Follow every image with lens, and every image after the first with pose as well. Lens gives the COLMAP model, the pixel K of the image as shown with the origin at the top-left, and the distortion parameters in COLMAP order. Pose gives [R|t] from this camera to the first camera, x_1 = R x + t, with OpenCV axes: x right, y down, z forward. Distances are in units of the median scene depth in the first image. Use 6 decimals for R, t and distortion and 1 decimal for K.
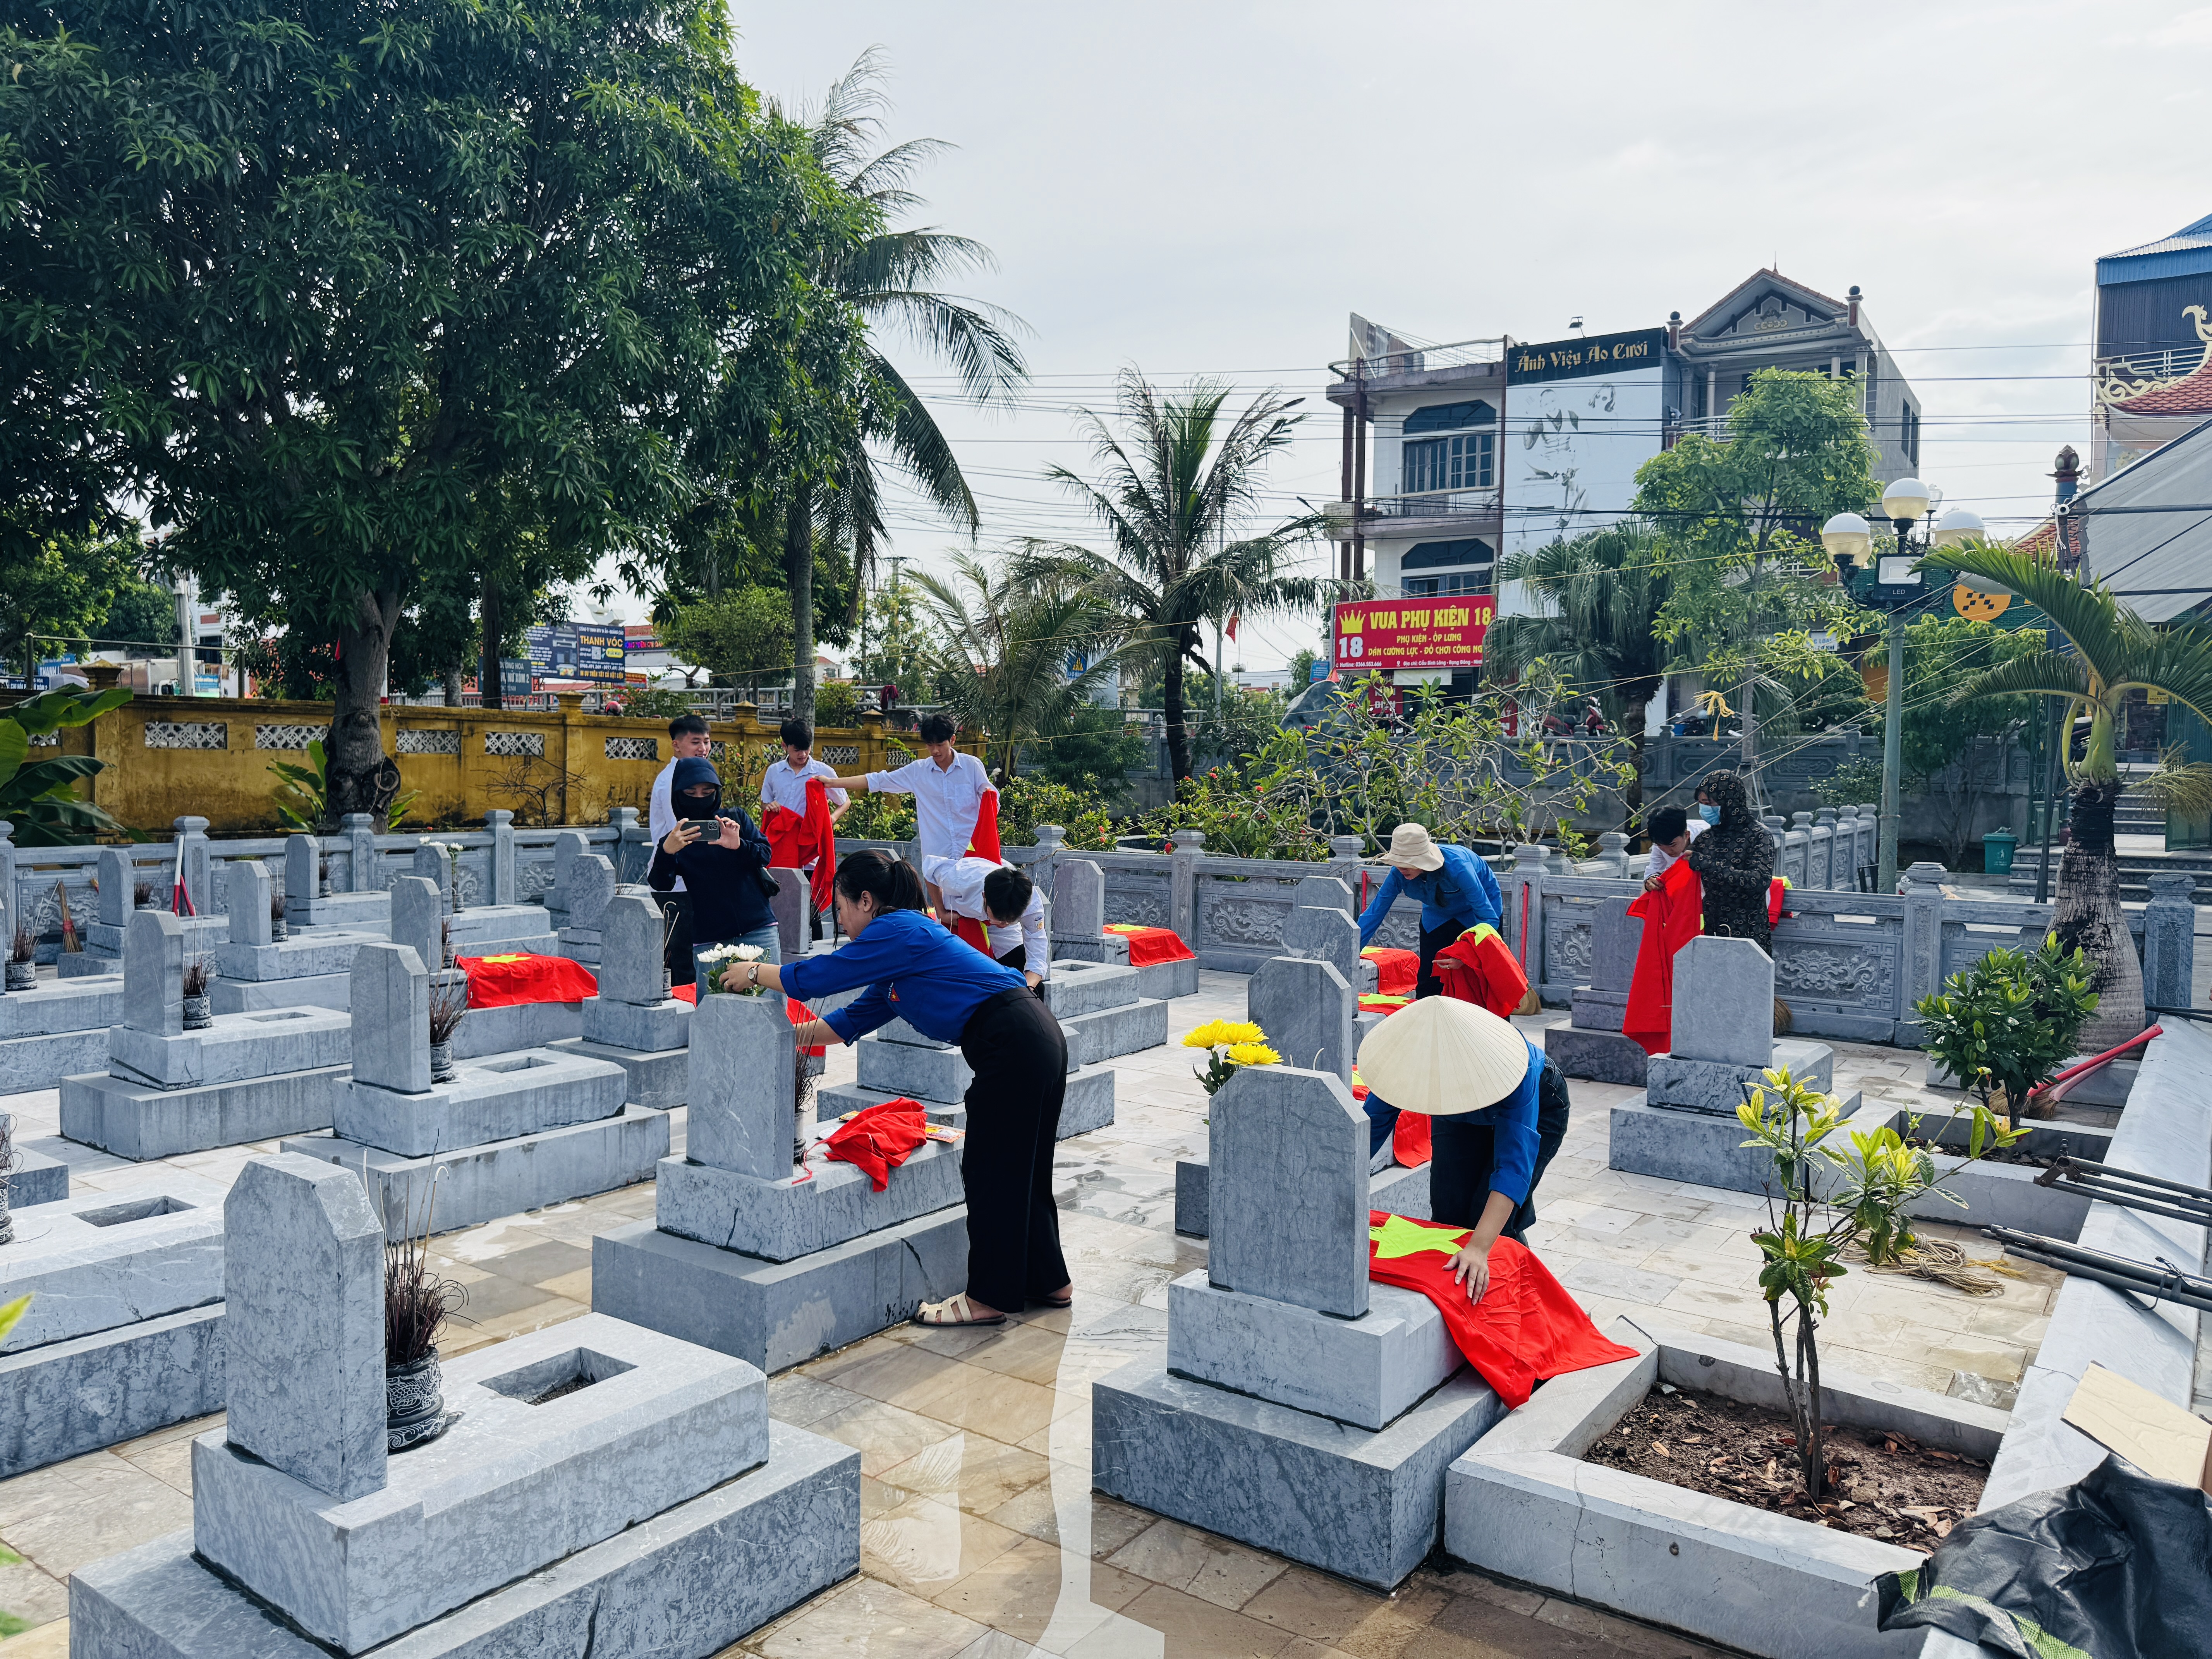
lens RADIAL K [[1574.8, 0, 1126.7], [0, 1574.8, 844.8], [0, 0, 1]] dist [0.042699, -0.051663]
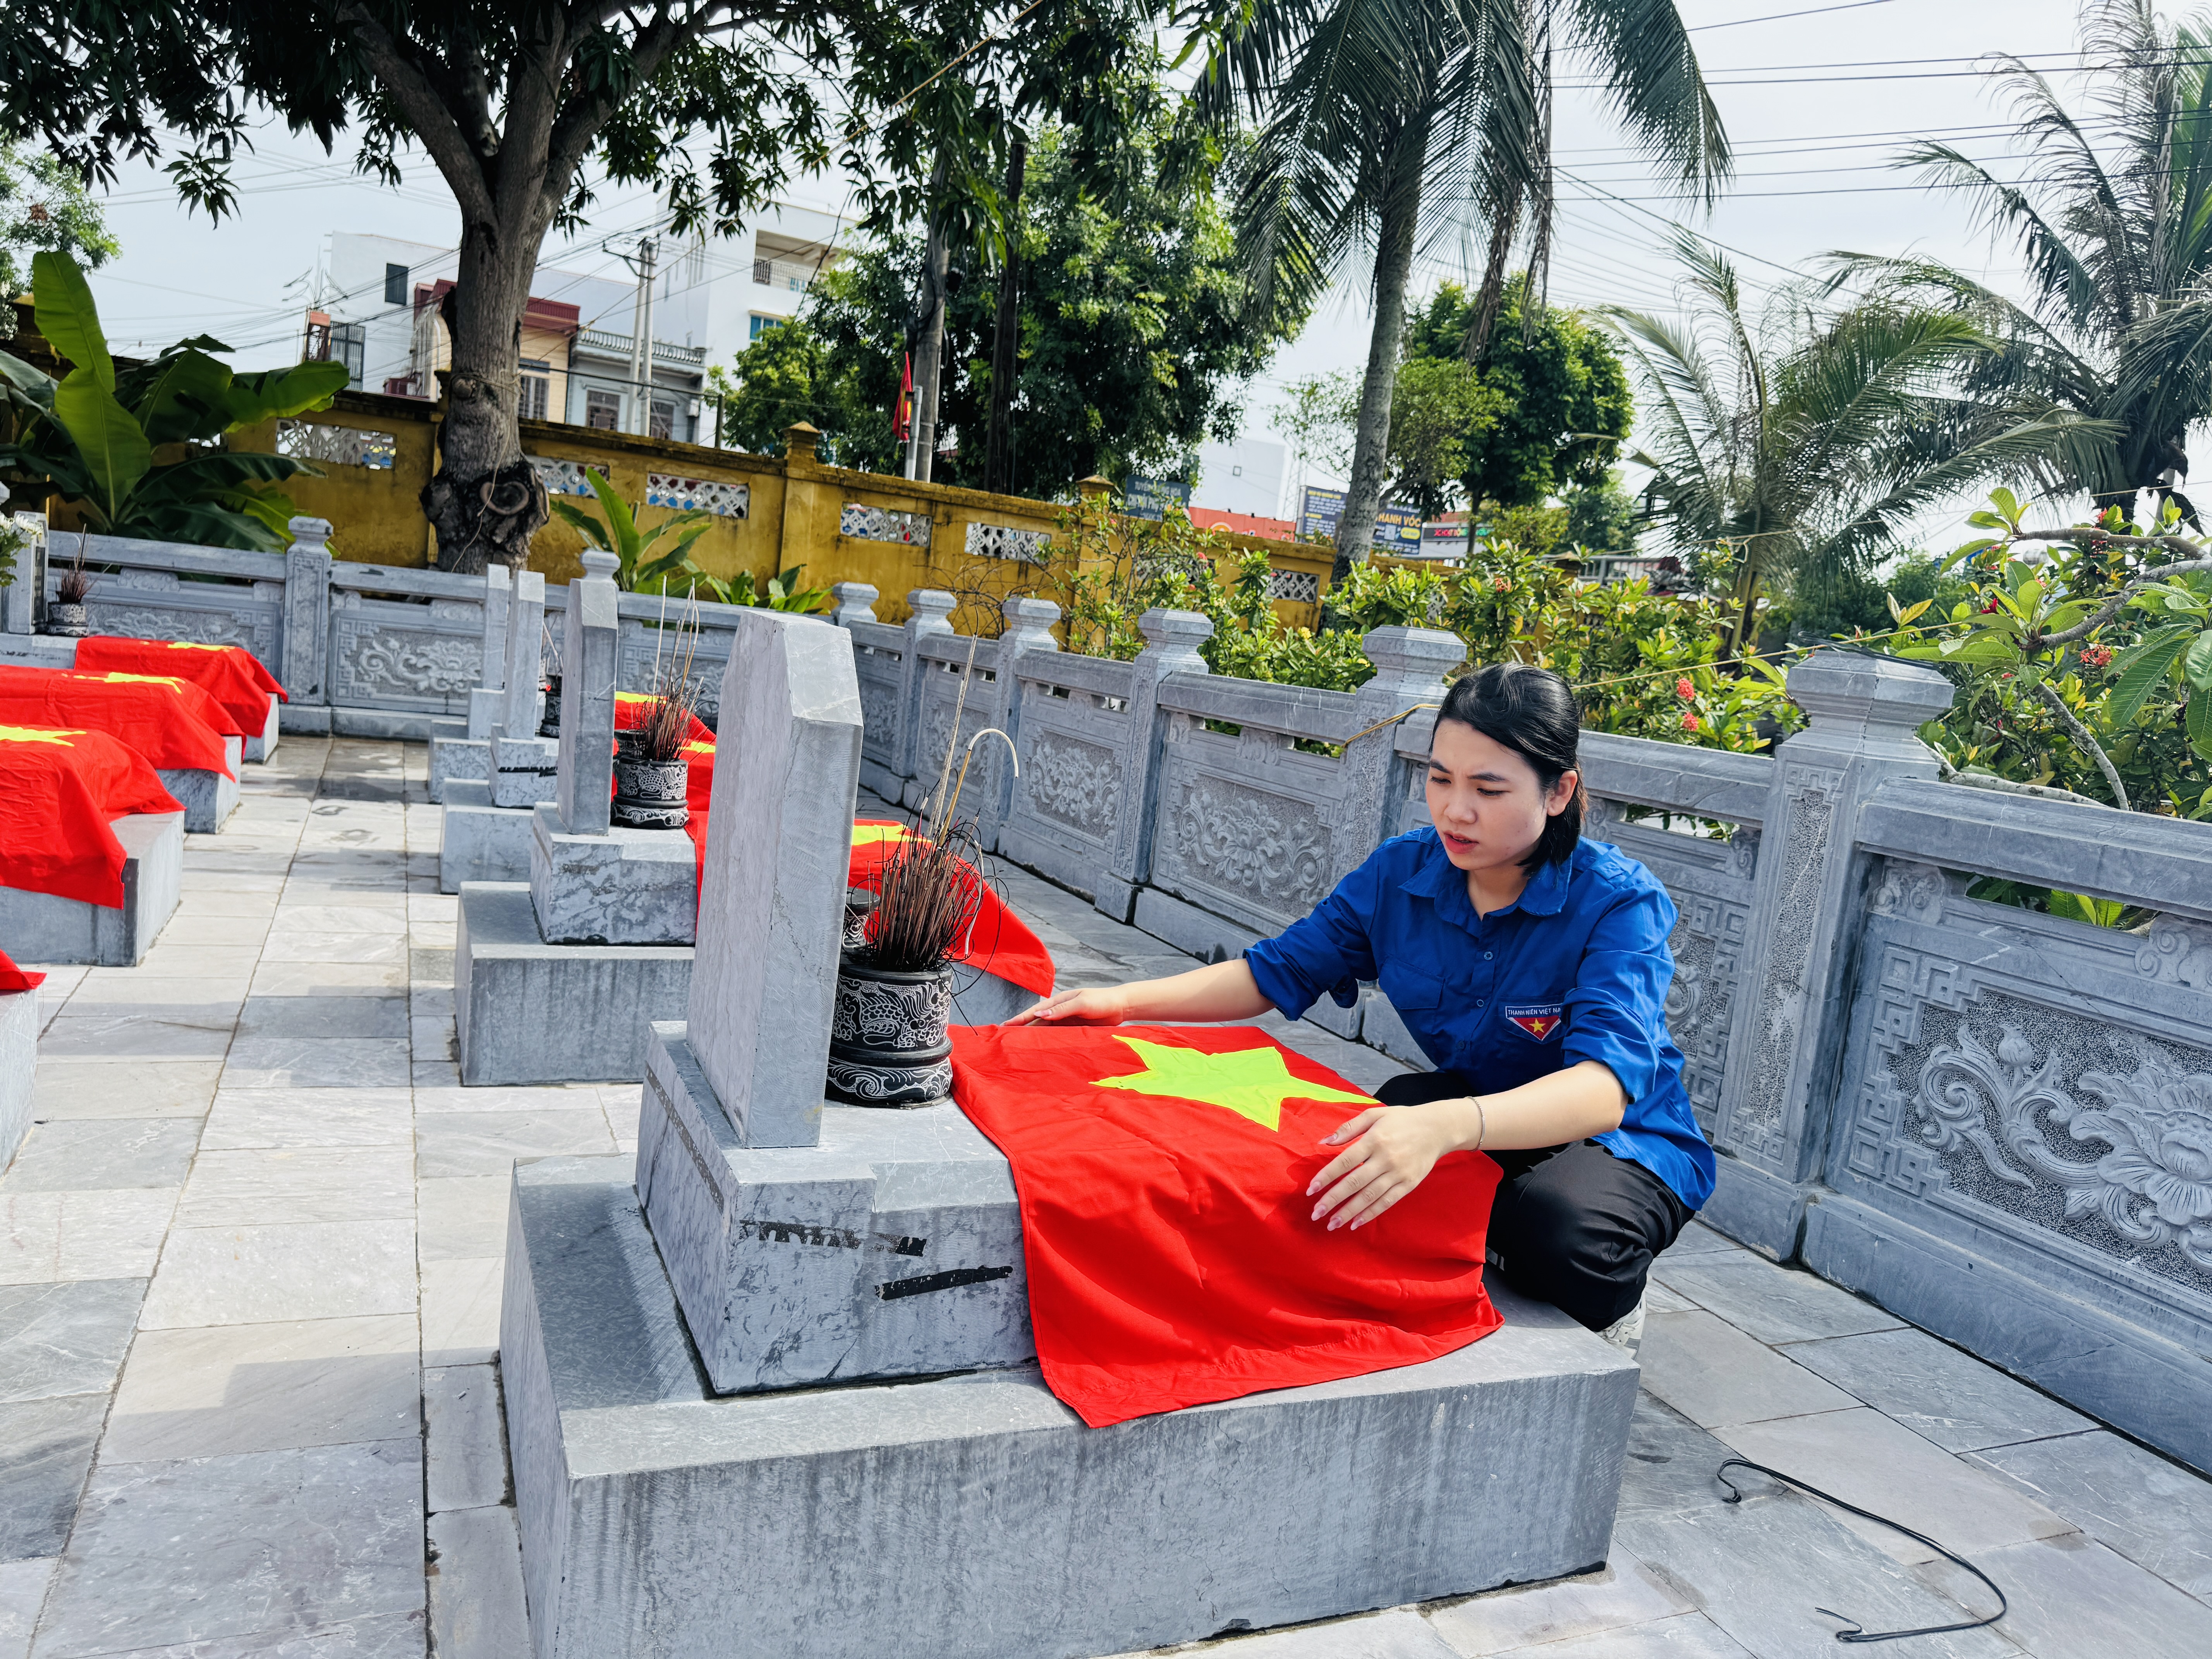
lens RADIAL K [[1574.8, 0, 1105.9], [0, 1574.8, 829.3], [0, 0, 1]] dist [0.042699, -0.051663]
pose [[0.848314, 0.149878, -0.507838, 0.019172], [-0.130877, 0.988695, 0.073170, 0.003812], [0.513064, 0.004394, 0.858339, 0.220648]]
